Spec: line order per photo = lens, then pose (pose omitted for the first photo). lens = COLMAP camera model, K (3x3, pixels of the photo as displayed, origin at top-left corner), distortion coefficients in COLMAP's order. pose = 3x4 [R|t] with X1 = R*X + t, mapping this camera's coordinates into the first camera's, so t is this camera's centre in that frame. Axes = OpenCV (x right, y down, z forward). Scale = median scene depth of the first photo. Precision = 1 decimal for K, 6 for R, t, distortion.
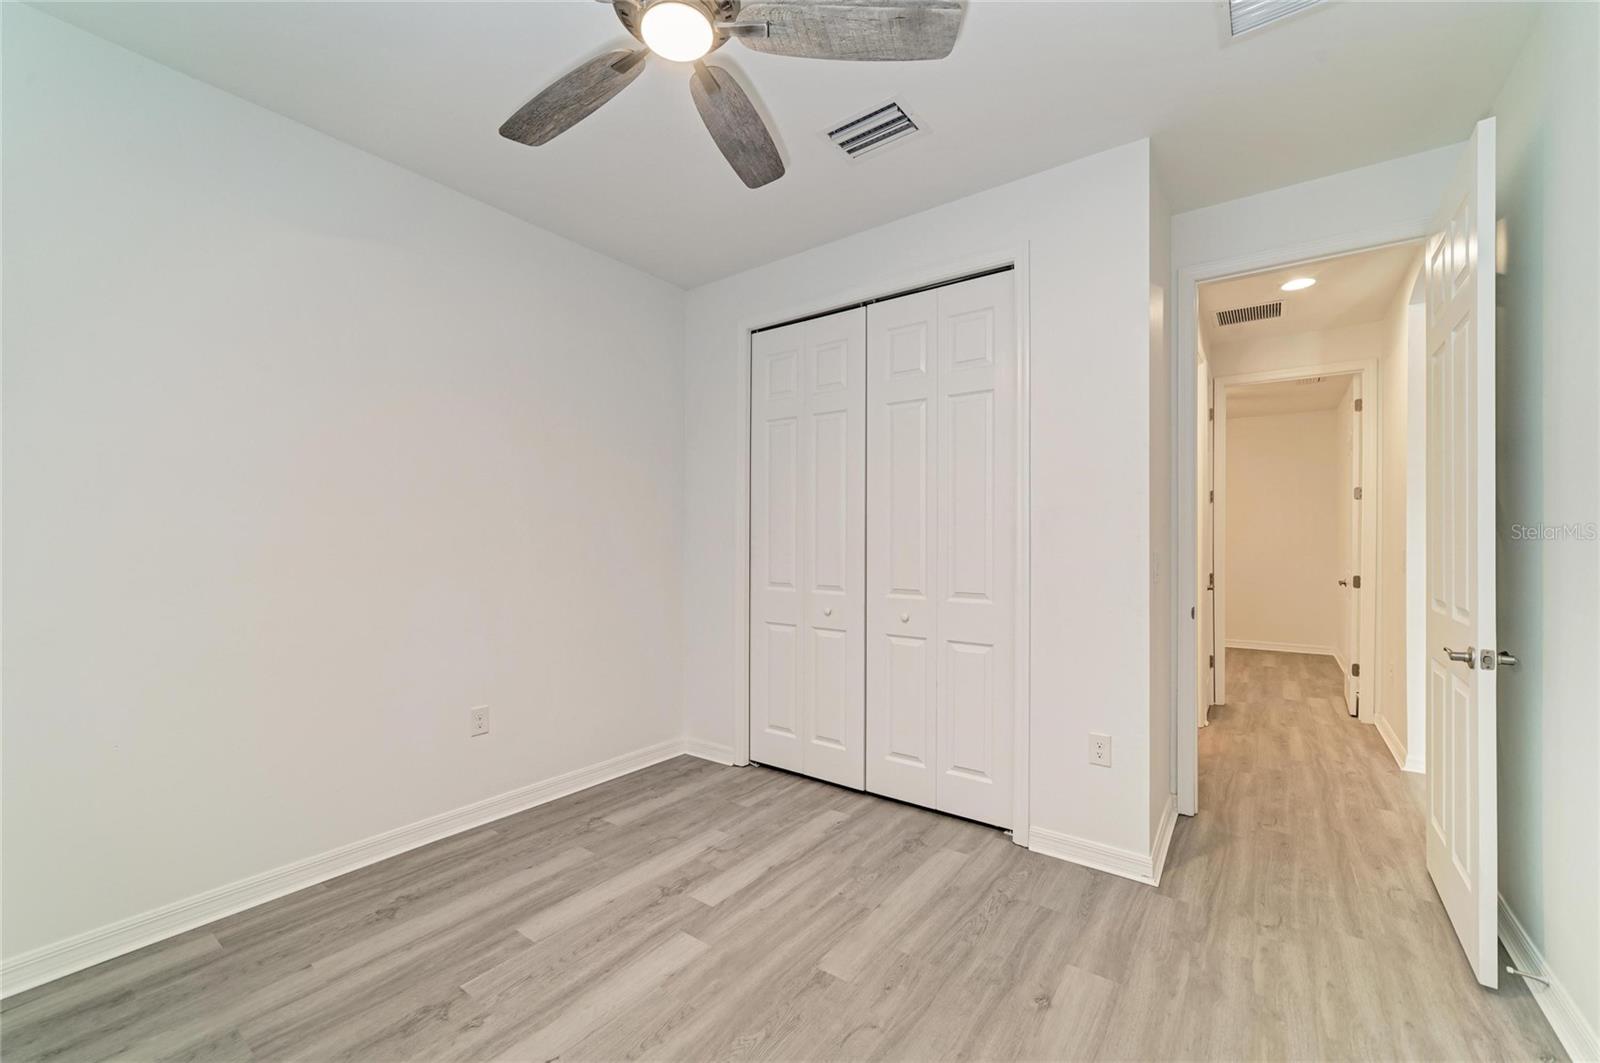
lens RADIAL K [[604.9, 0, 806.4], [0, 604.9, 540.4], [0, 0, 1]] dist [-0.020989, 0.007035]
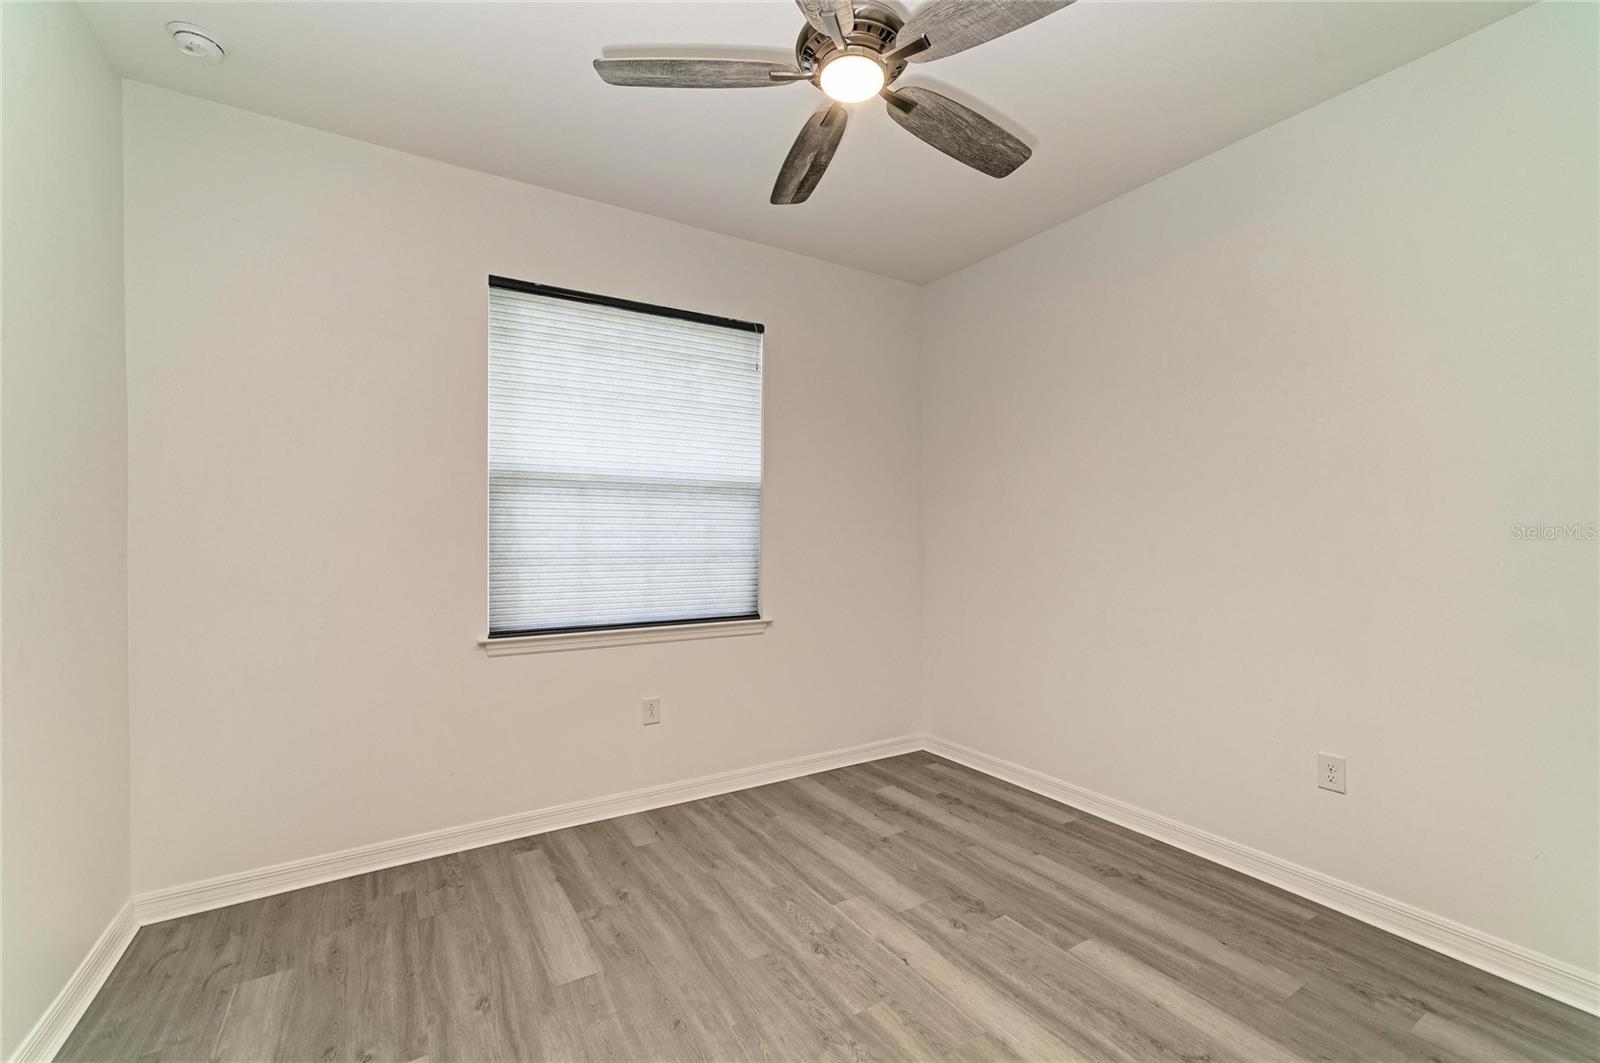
lens RADIAL K [[672.1, 0, 808.8], [0, 672.1, 539.9], [0, 0, 1]] dist [-0.014283, 0.007154]
pose [[-0.352111, 0.005790, -0.935940, 0.655117], [0.002098, 0.999983, 0.005396, 0.003558], [0.935956, -0.000063, -0.352117, 0.929259]]
